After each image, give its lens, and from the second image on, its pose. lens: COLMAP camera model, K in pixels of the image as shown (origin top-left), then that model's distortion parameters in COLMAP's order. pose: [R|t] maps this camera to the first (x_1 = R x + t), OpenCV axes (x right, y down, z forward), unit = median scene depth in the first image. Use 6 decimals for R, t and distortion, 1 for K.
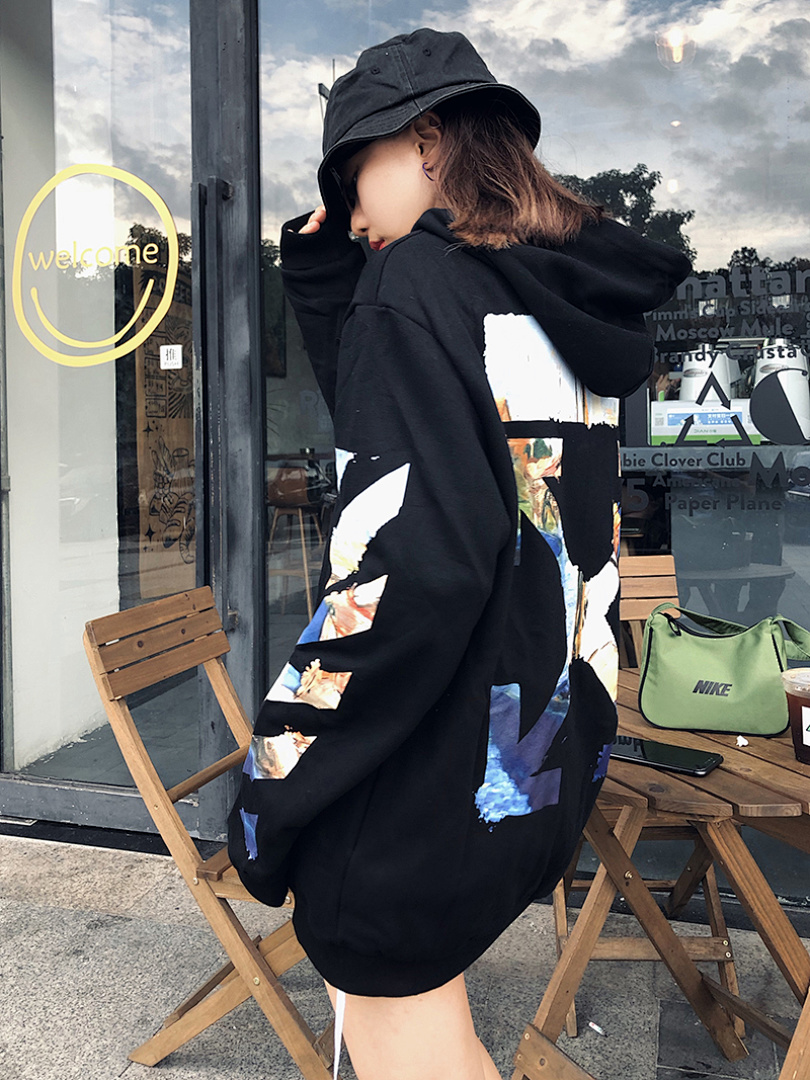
lens RADIAL K [[976.8, 0, 381.9], [0, 976.8, 453.1], [0, 0, 1]] dist [-0.001866, 0.029948]
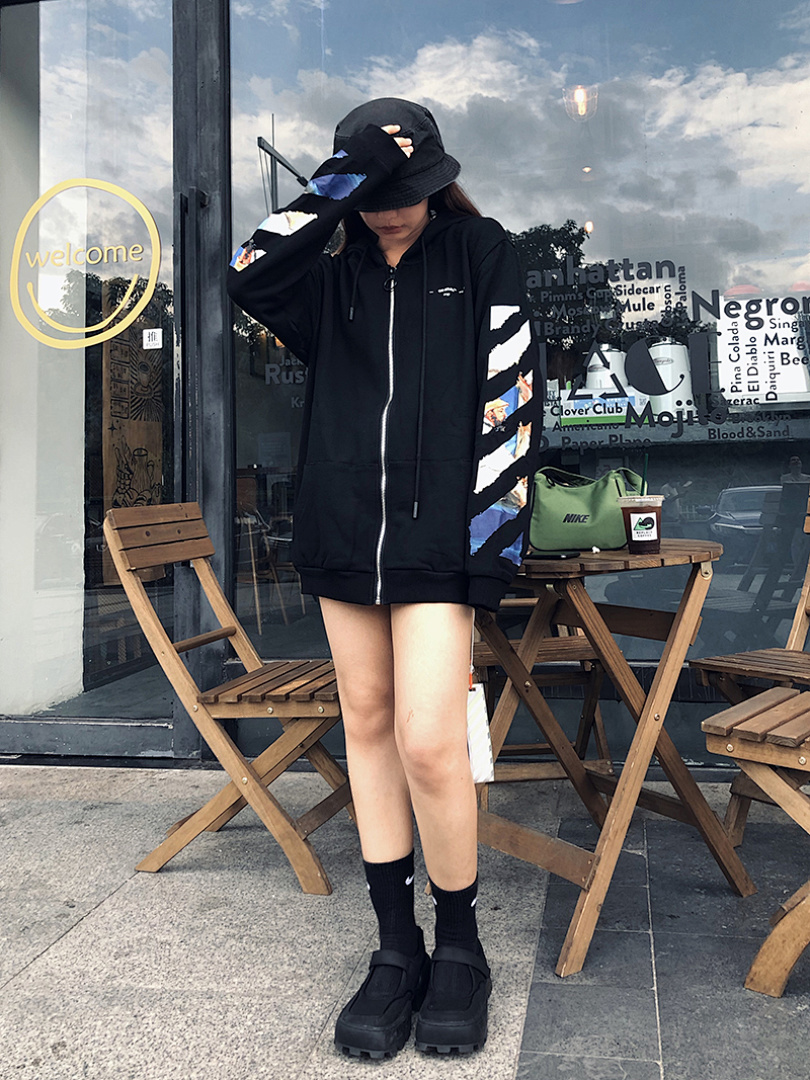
lens RADIAL K [[1016.9, 0, 420.8], [0, 1016.9, 419.1], [0, 0, 1]] dist [0.012410, 0.006750]
pose [[0.994925, -0.004531, 0.100512, -0.020384], [0.014381, 0.995133, -0.097488, 0.133704], [-0.099581, 0.098439, 0.990148, -0.258108]]
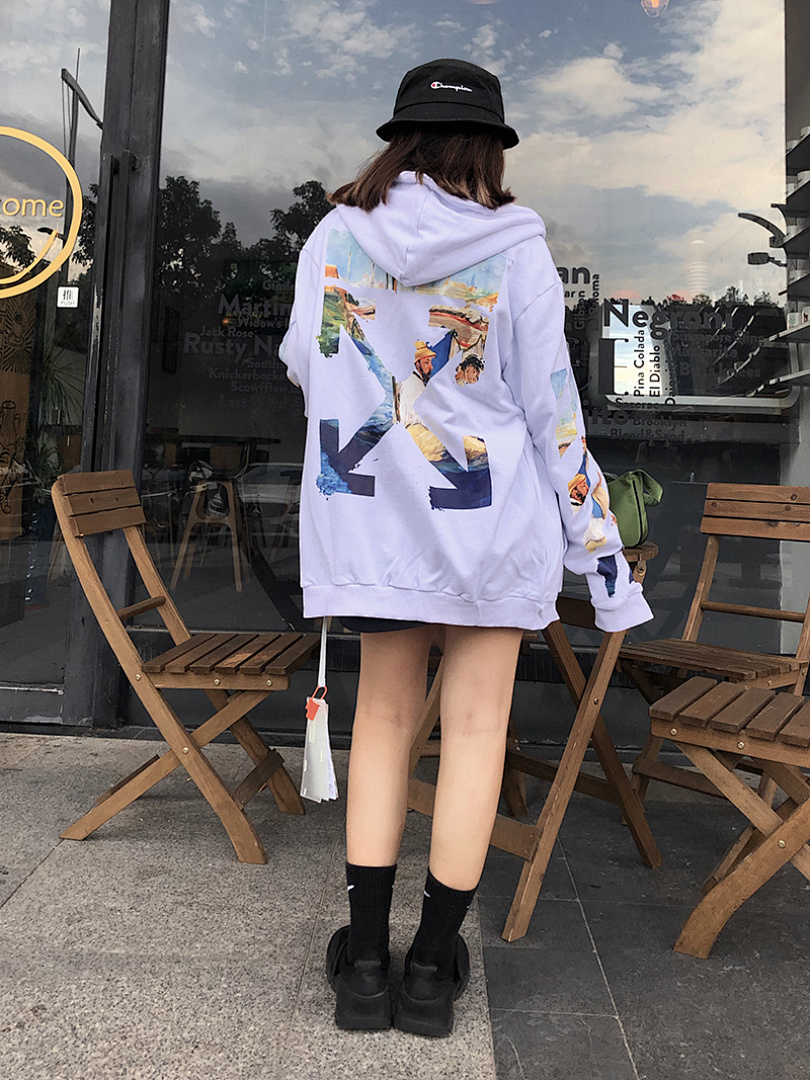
lens RADIAL K [[1038.8, 0, 376.2], [0, 1038.8, 364.4], [0, 0, 1]] dist [0.013778, 0.003252]
pose [[0.968611, 0.071856, 0.237970, -0.164914], [-0.045251, 0.992283, -0.115440, 0.117681], [-0.244428, 0.101048, 0.964388, -0.299614]]
